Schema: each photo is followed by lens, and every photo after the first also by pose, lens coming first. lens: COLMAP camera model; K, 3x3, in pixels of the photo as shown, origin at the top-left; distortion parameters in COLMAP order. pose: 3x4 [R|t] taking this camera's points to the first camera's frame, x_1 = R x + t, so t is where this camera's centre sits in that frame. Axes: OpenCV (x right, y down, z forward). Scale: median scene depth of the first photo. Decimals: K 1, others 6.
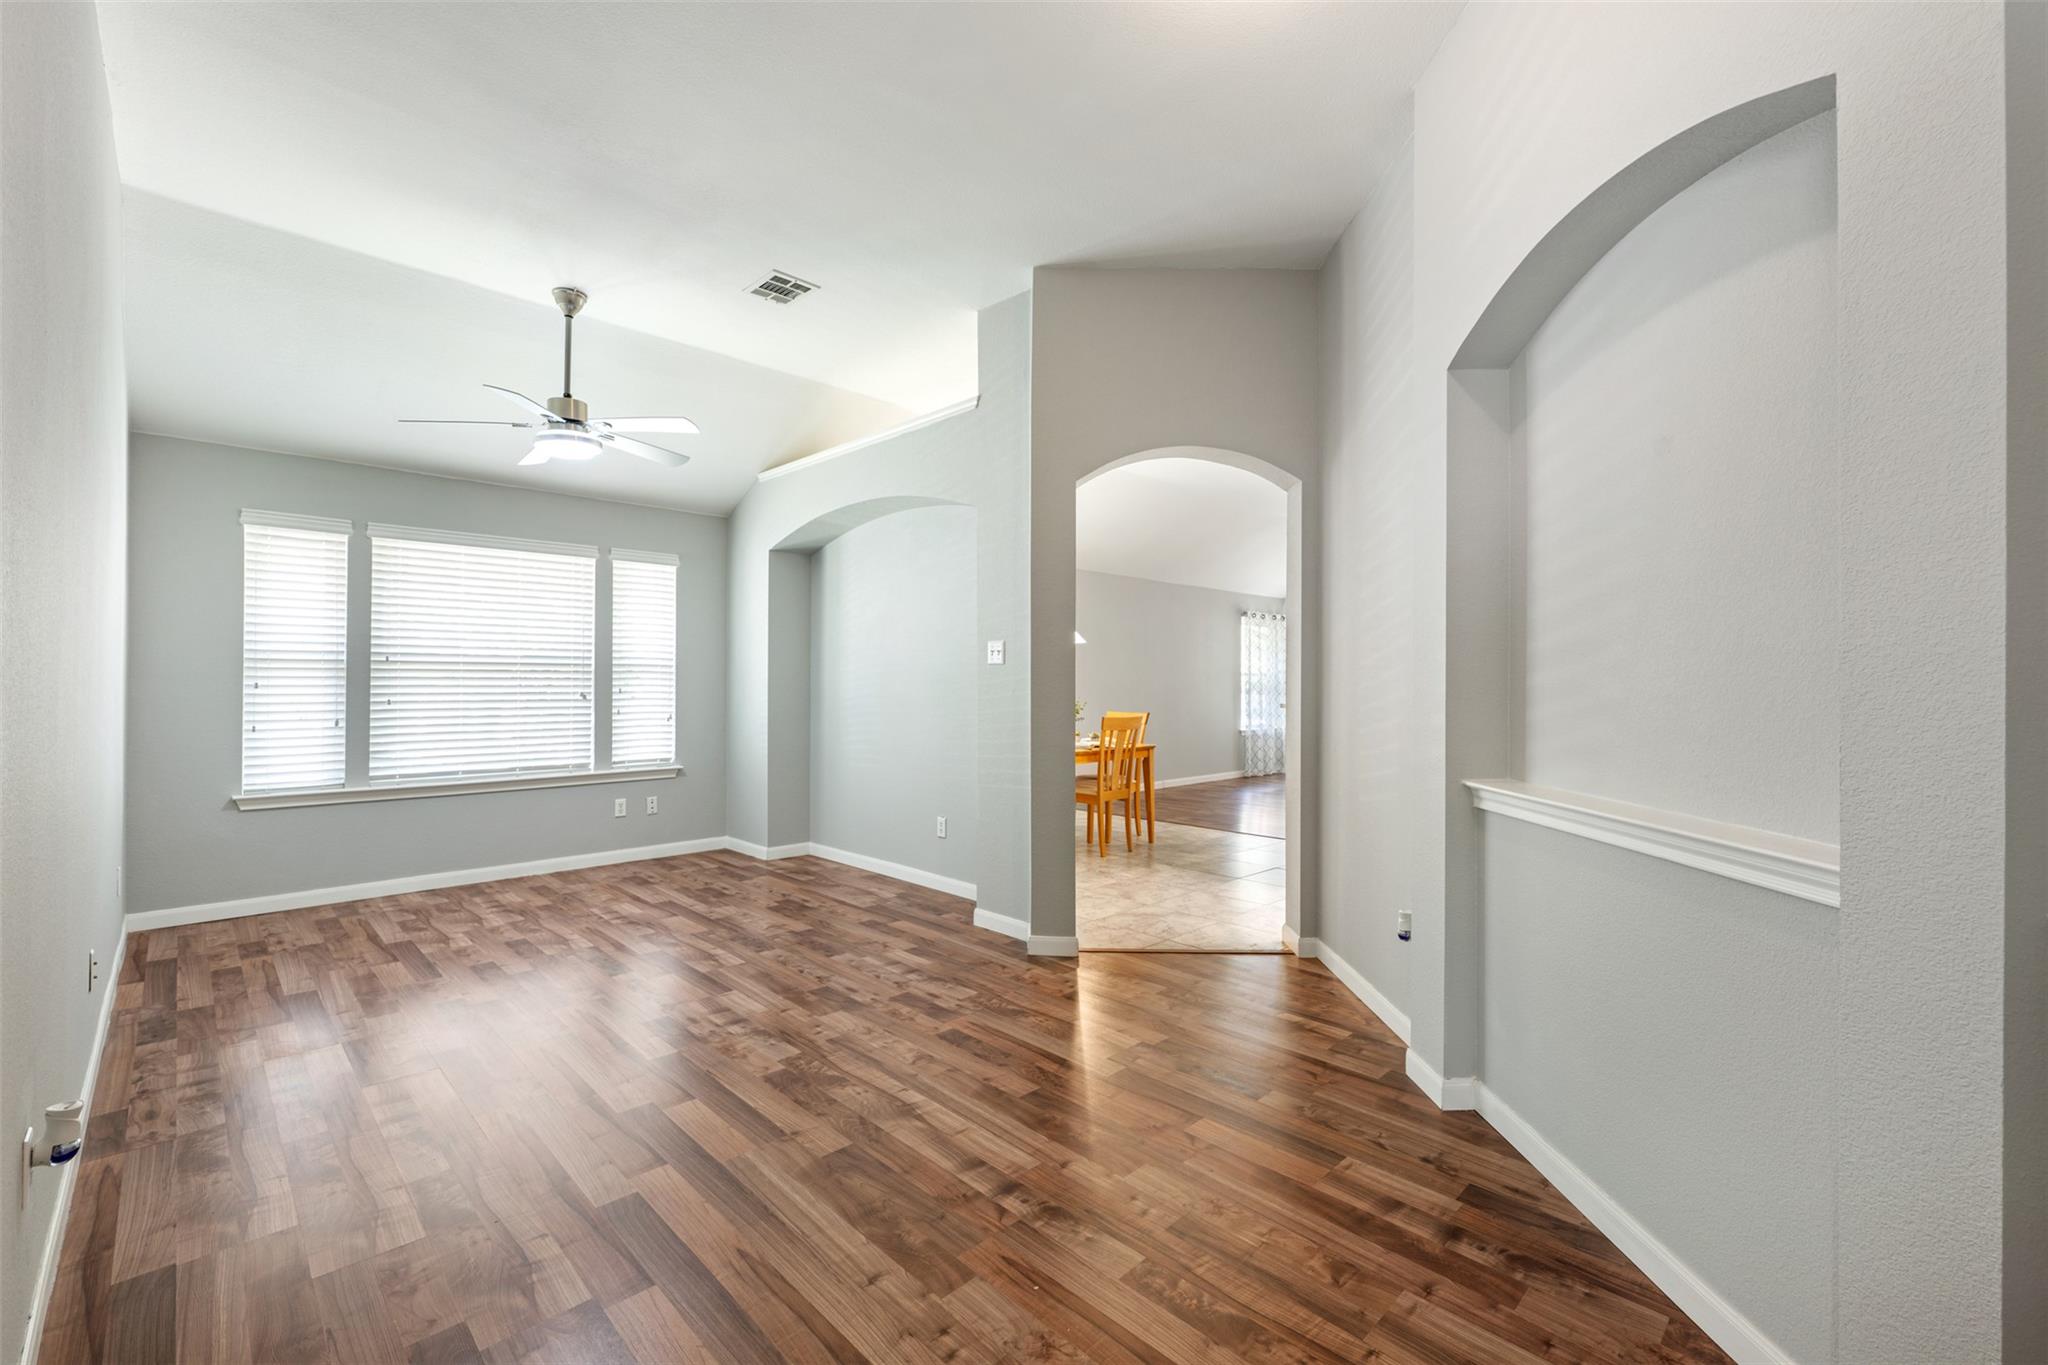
lens RADIAL K [[863.7, 0, 1022.7], [0, 863.7, 685.8], [0, 0, 1]] dist [0.001441, 0.000022]
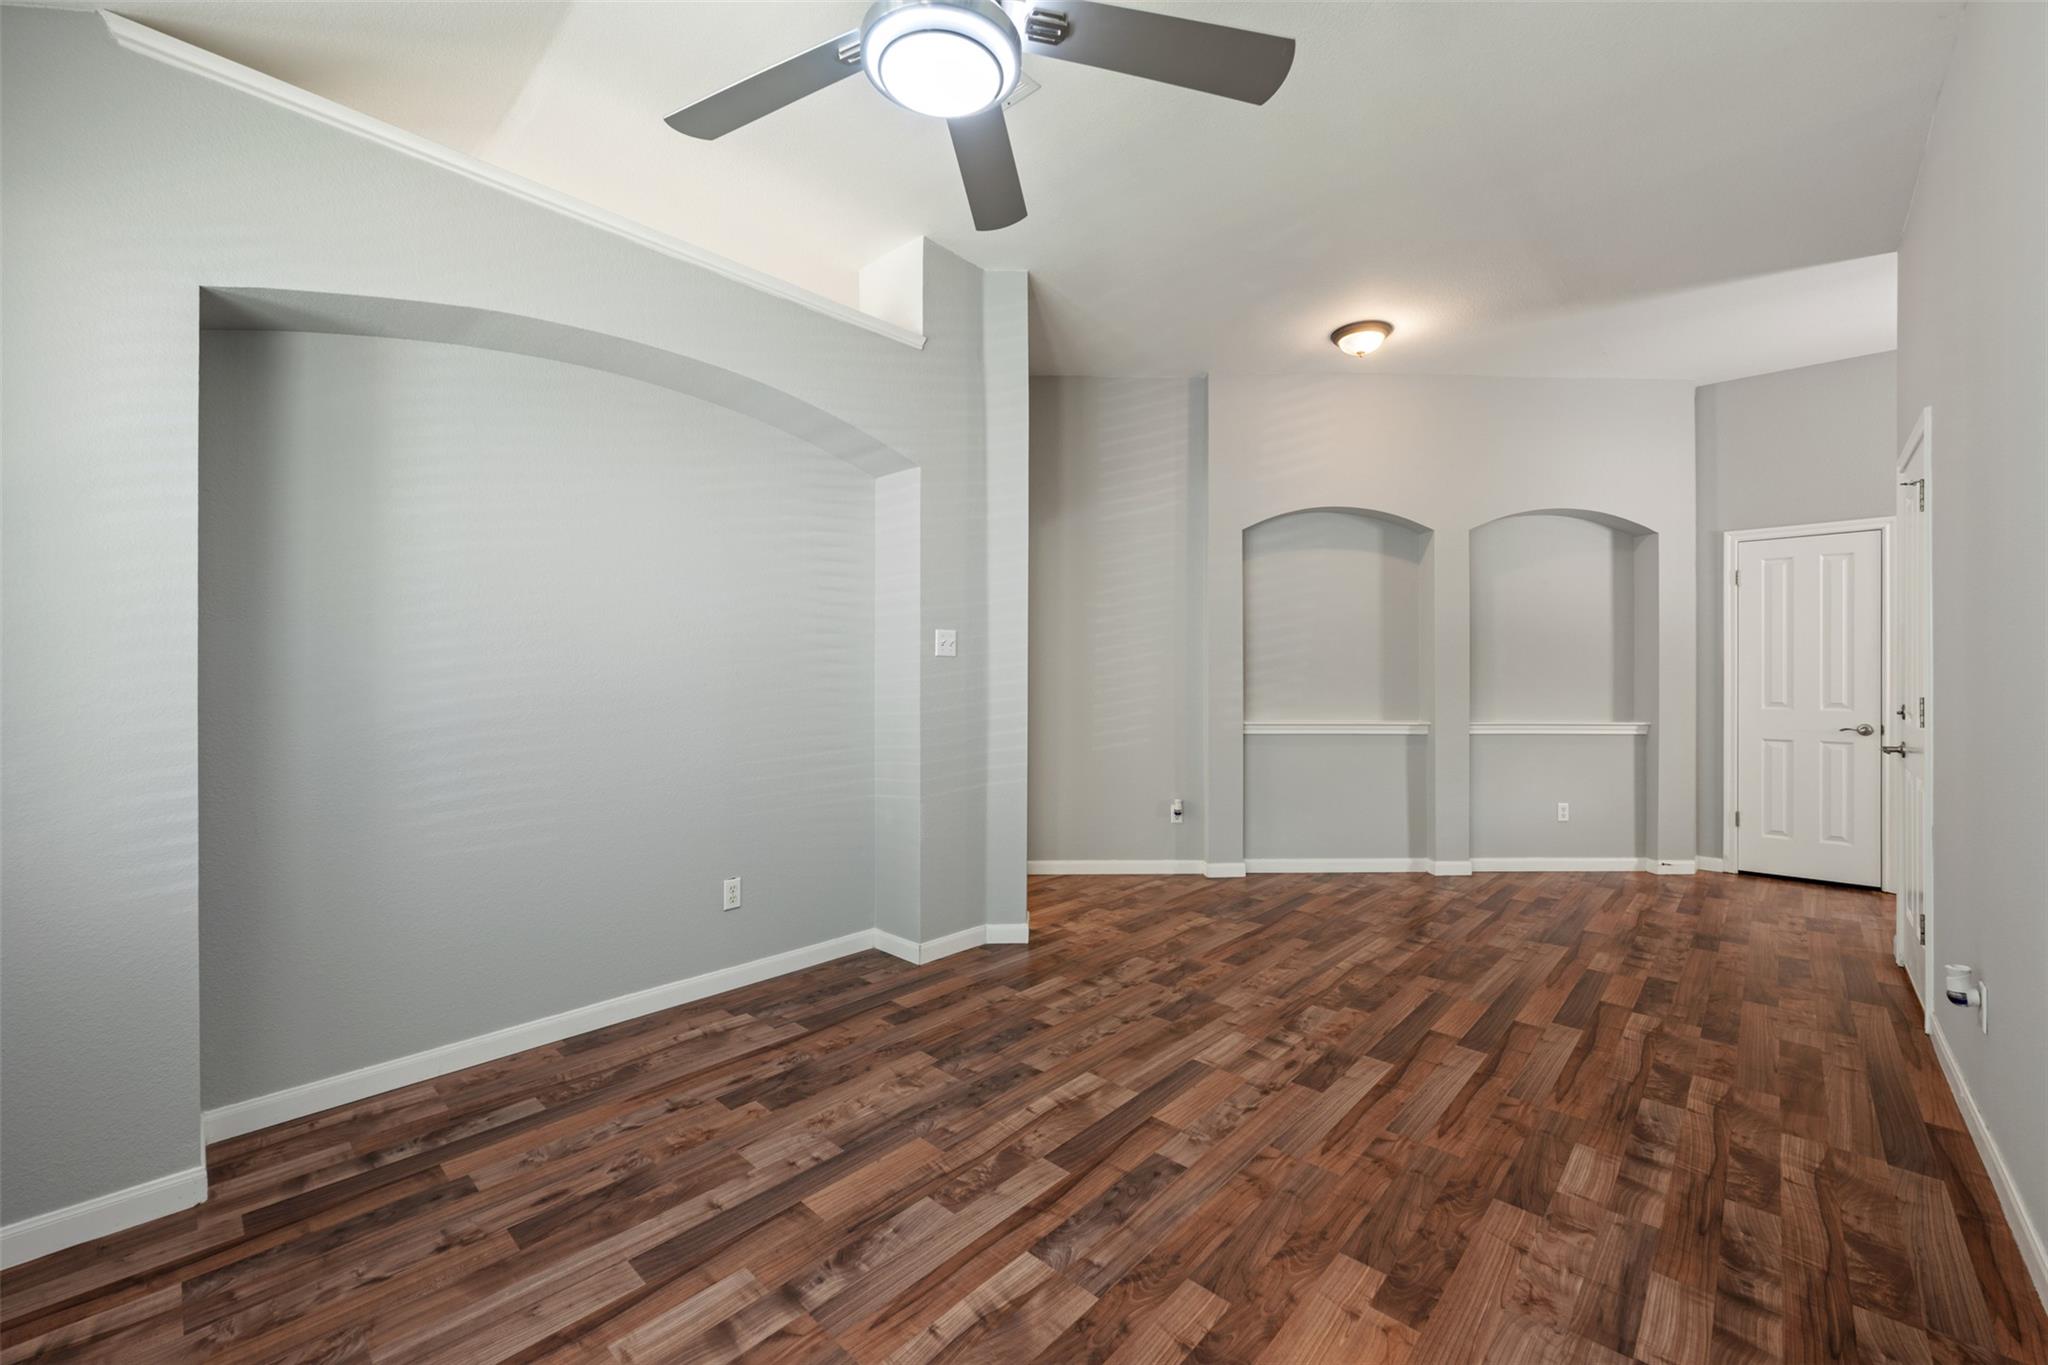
lens RADIAL K [[811.8, 0, 1024.6], [0, 811.8, 681.9], [0, 0, 1]] dist [-0.003104, 0.000670]
pose [[-0.050617, -0.007908, 0.998687, -1.069067], [0.001907, 0.999966, 0.008014, -0.005697], [-0.998716, 0.002310, -0.050601, 1.183197]]
